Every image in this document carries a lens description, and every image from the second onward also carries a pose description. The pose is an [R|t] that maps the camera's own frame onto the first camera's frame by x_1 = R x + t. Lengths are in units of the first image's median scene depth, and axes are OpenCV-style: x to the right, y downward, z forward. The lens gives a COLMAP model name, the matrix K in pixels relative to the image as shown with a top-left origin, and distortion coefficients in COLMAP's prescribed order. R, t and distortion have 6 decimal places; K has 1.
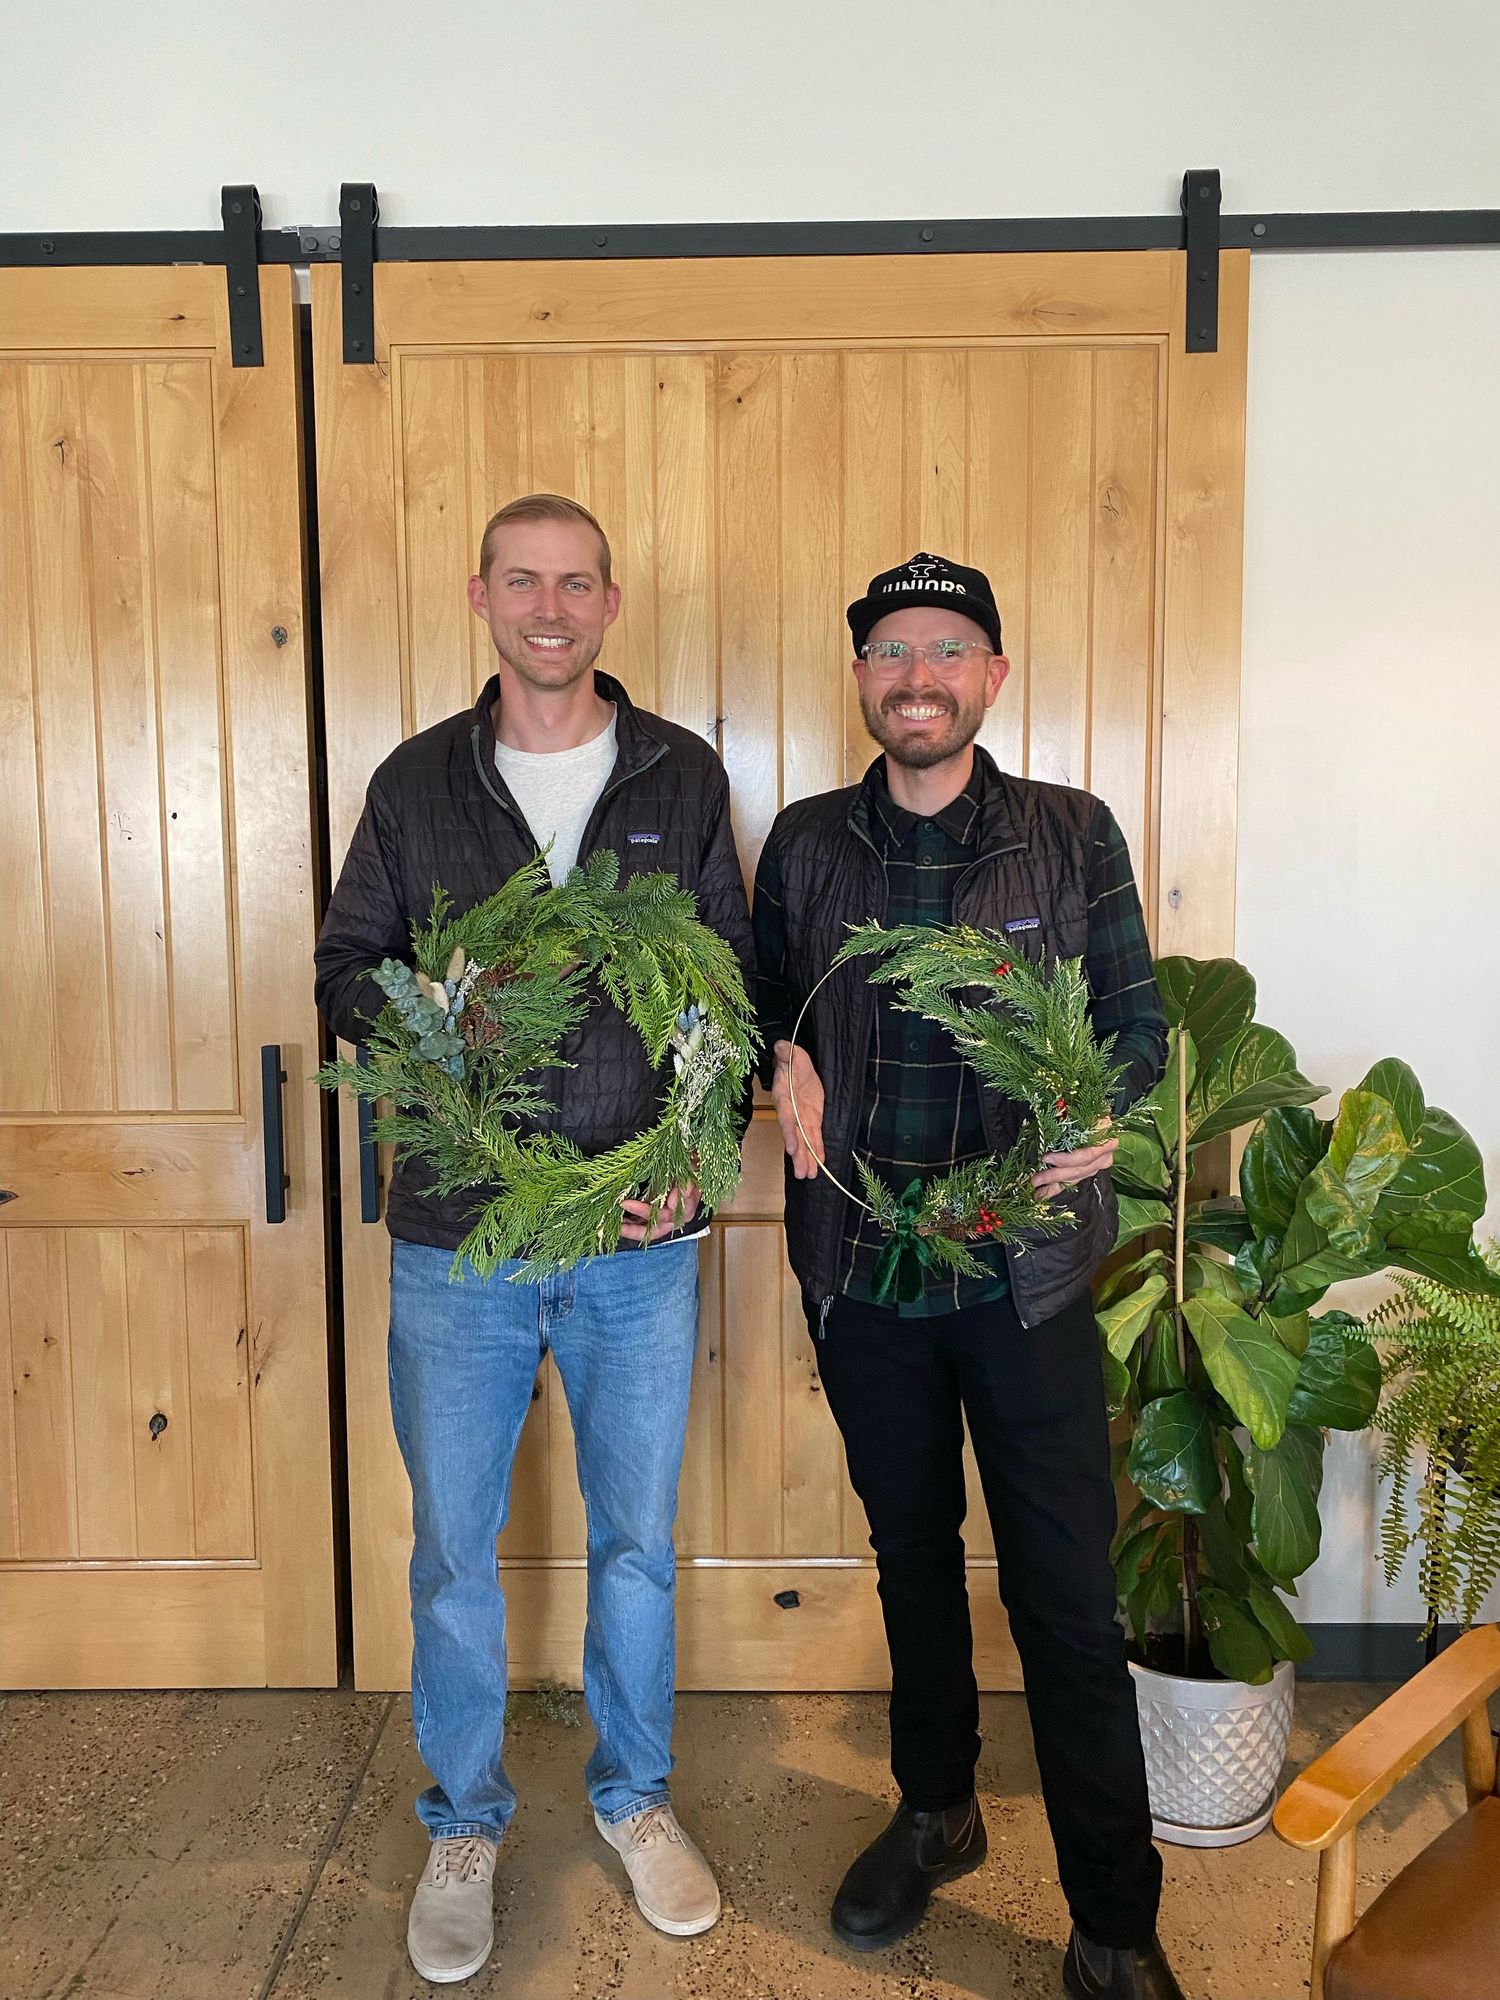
lens RADIAL K [[1639.3, 0, 770.7], [0, 1639.3, 993.5], [0, 0, 1]] dist [0.009474, -0.012723]
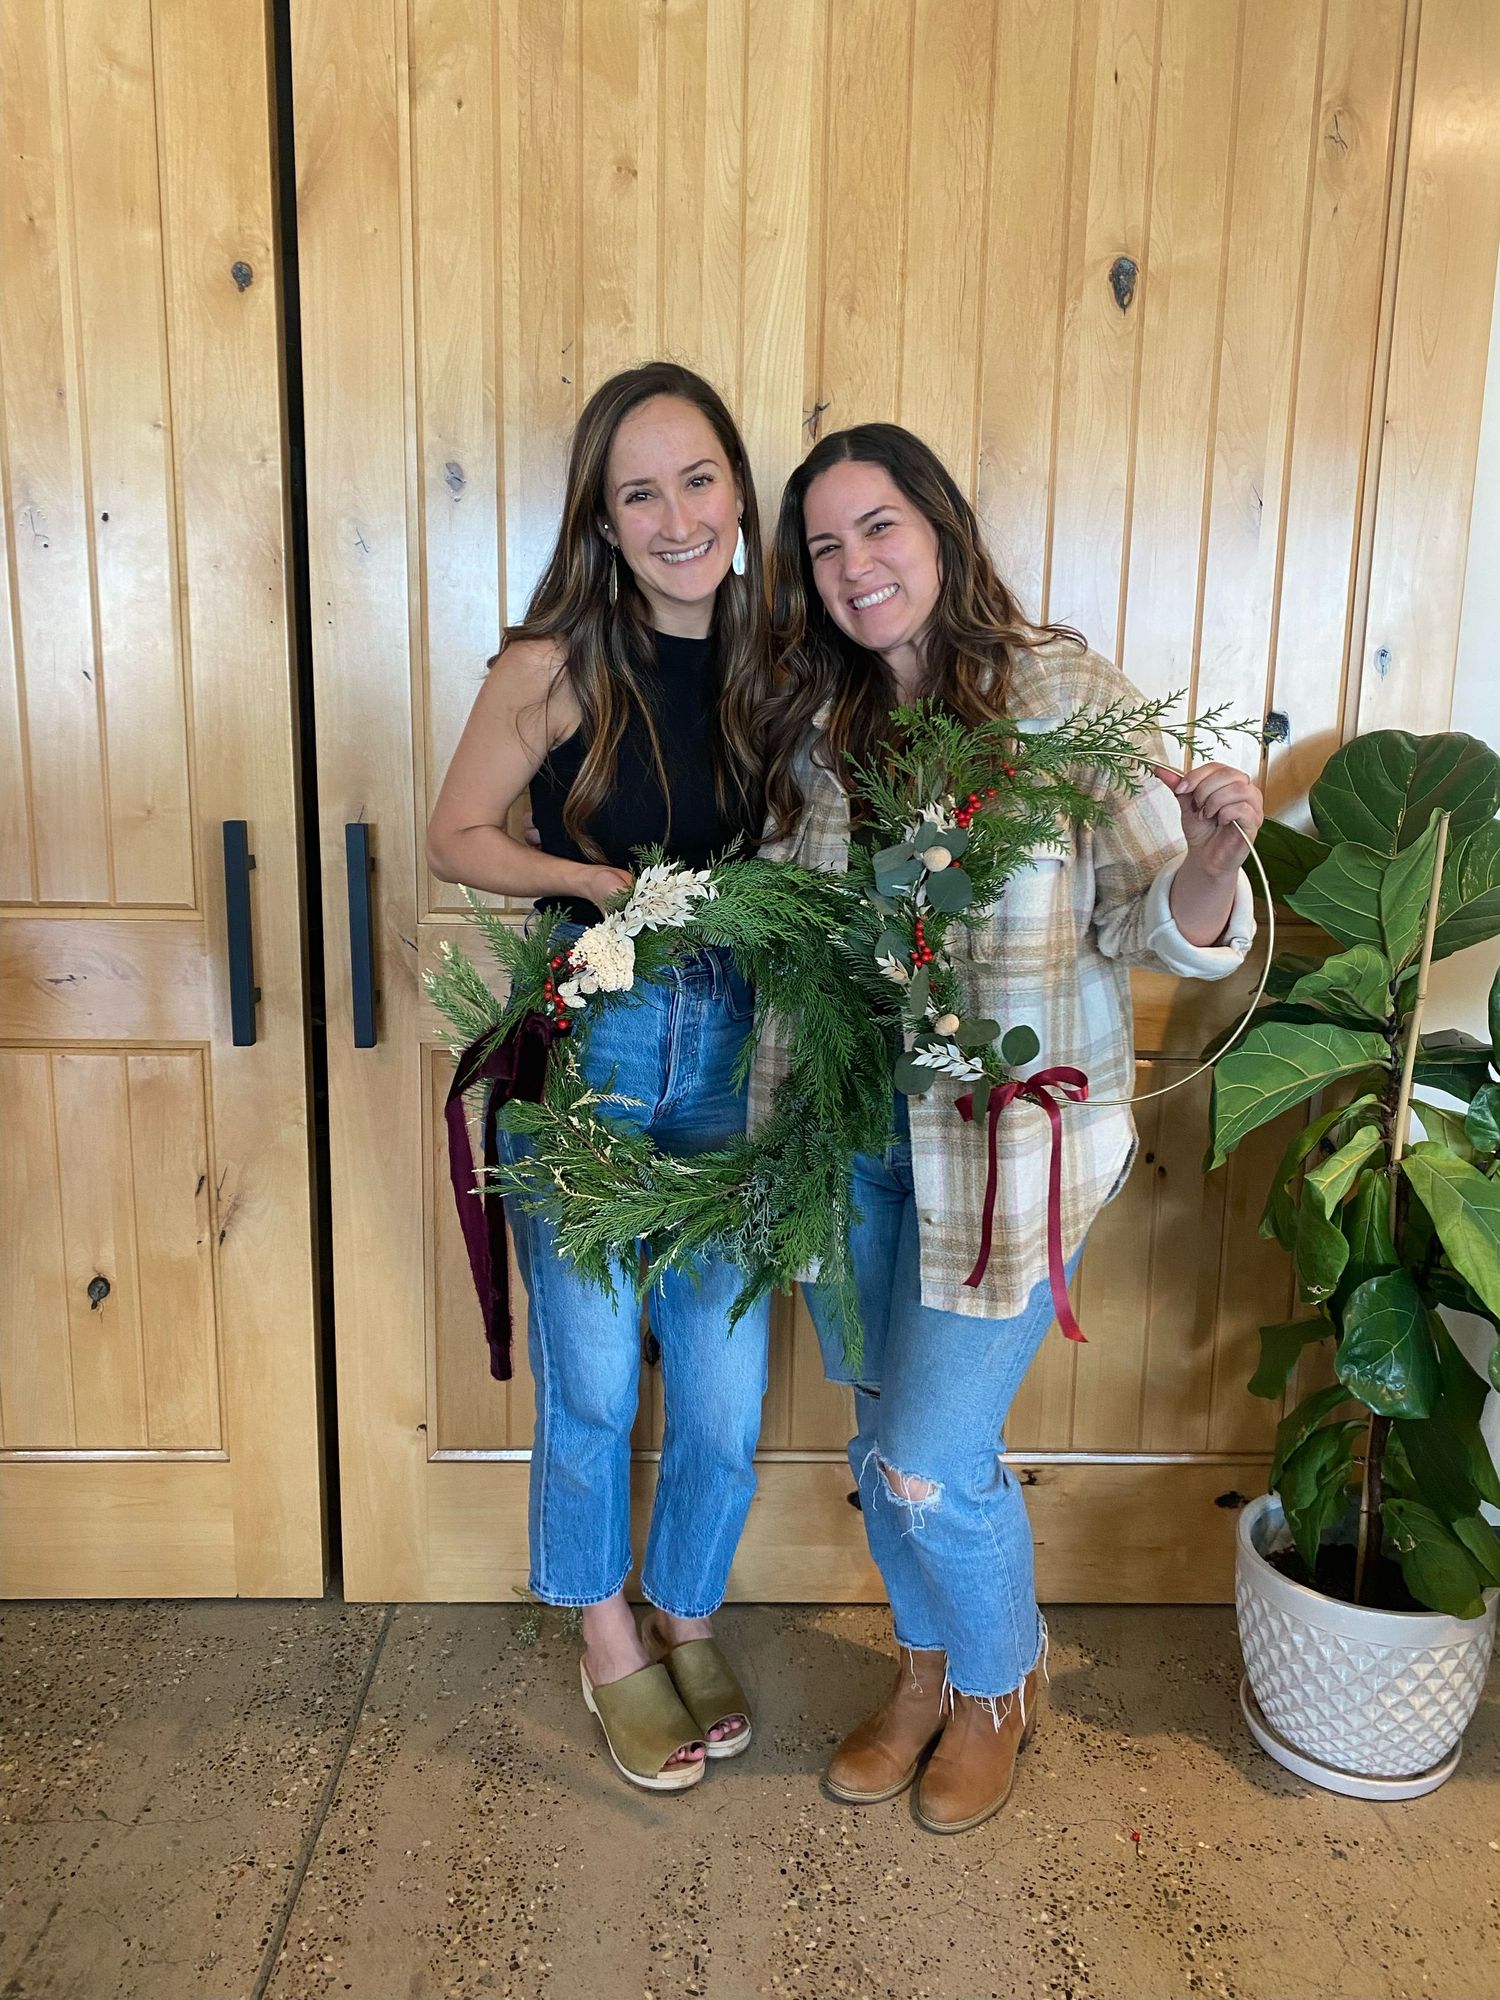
lens RADIAL K [[1532.5, 0, 739.9], [0, 1532.5, 1002.7], [0, 0, 1]] dist [0.003847, -0.009225]
pose [[0.998689, 0.016952, 0.048299, -0.099680], [-0.021647, 0.994910, 0.098418, 0.042082], [-0.046385, -0.099335, 0.993972, 0.256705]]
